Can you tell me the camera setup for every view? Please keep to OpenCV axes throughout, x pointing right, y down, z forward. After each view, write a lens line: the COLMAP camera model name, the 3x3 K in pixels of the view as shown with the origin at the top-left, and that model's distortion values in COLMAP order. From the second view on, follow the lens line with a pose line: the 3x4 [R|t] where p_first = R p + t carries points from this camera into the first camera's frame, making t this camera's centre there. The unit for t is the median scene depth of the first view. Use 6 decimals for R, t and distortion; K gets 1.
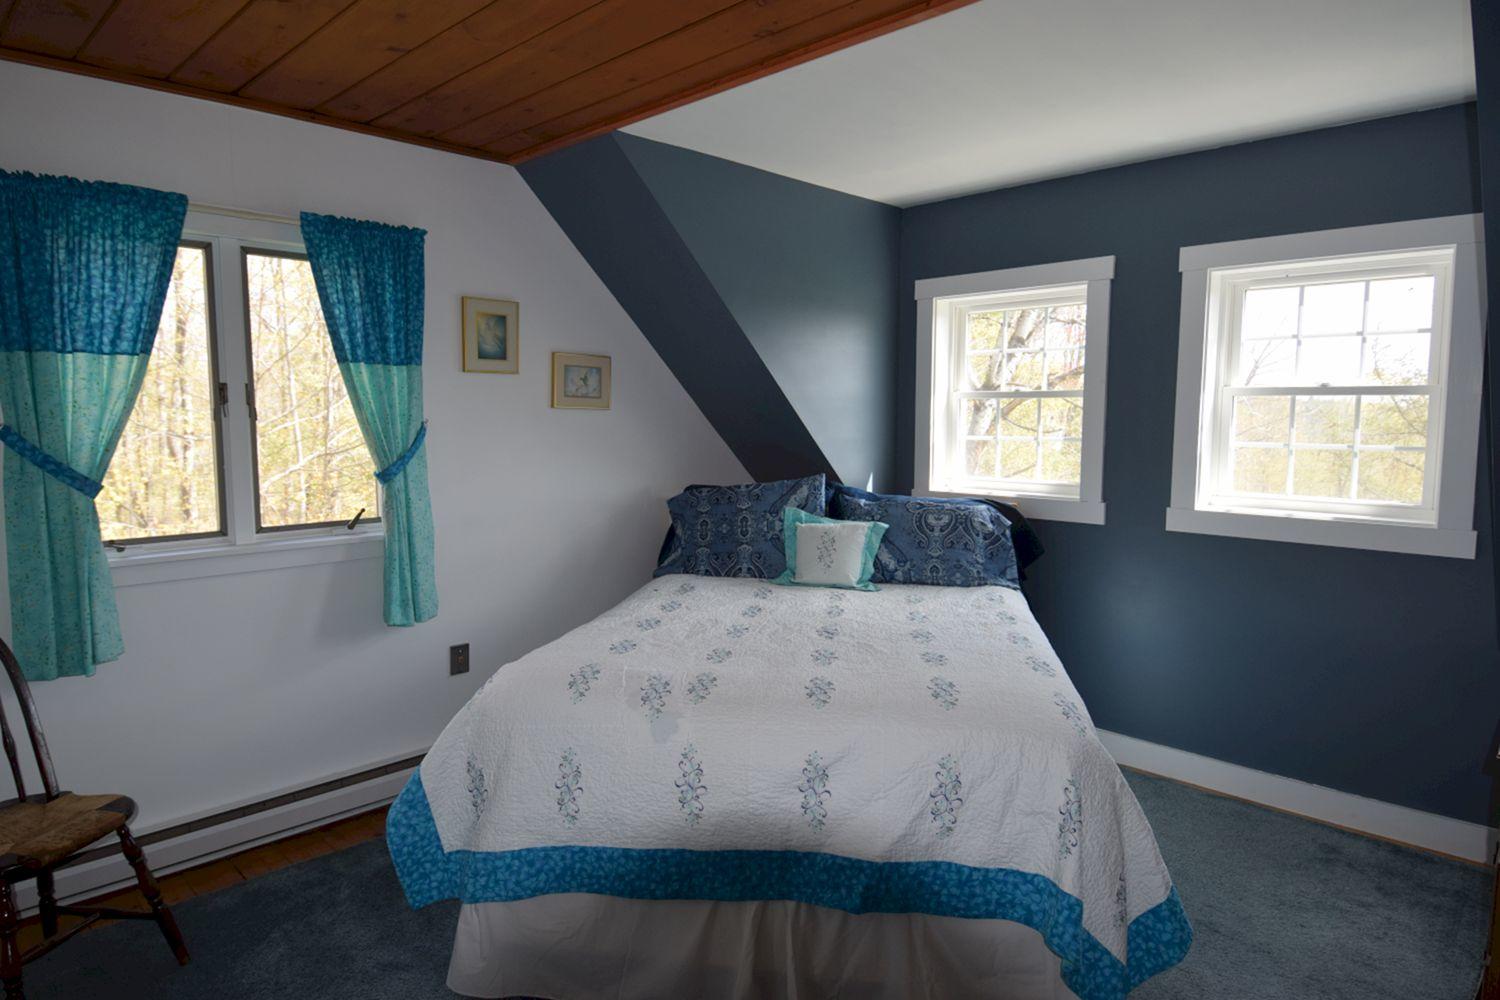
lens RADIAL K [[870.5, 0, 750.0], [0, 870.5, 500.0], [0, 0, 1]] dist [-0.003044, -0.001010]
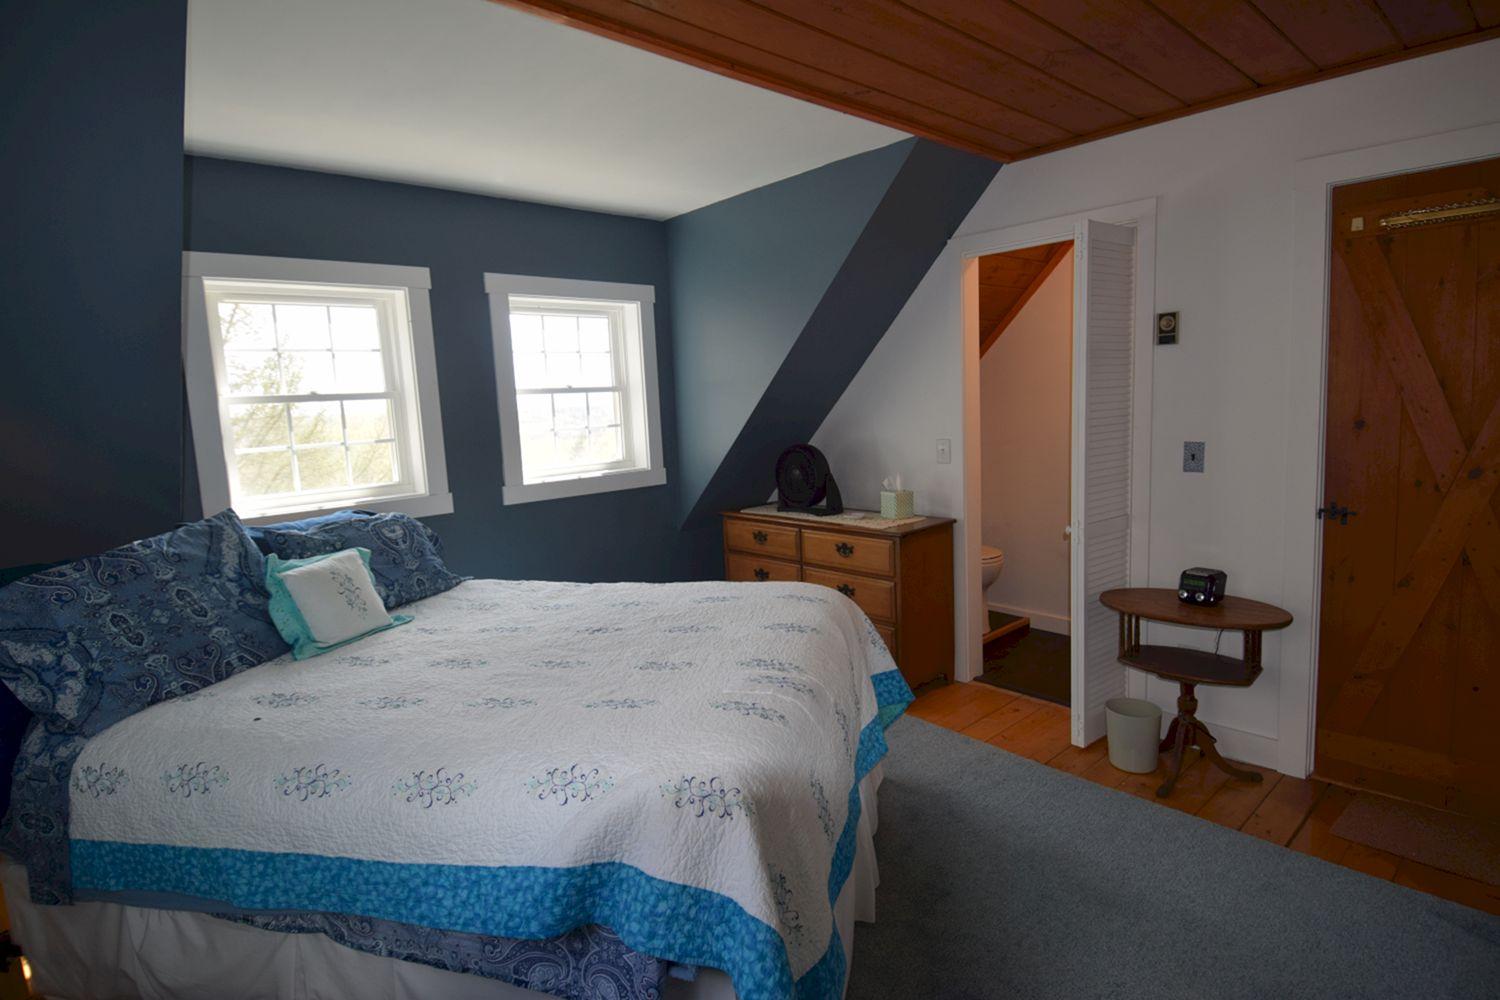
lens RADIAL K [[790.9, 0, 750.0], [0, 790.9, 500.0], [0, 0, 1]] dist [0.001458, 0.000101]
pose [[0.036047, -0.133096, 0.990447, -0.603656], [0.145801, 0.981187, 0.126545, -0.062773], [-0.988657, 0.139846, 0.054774, 0.598702]]
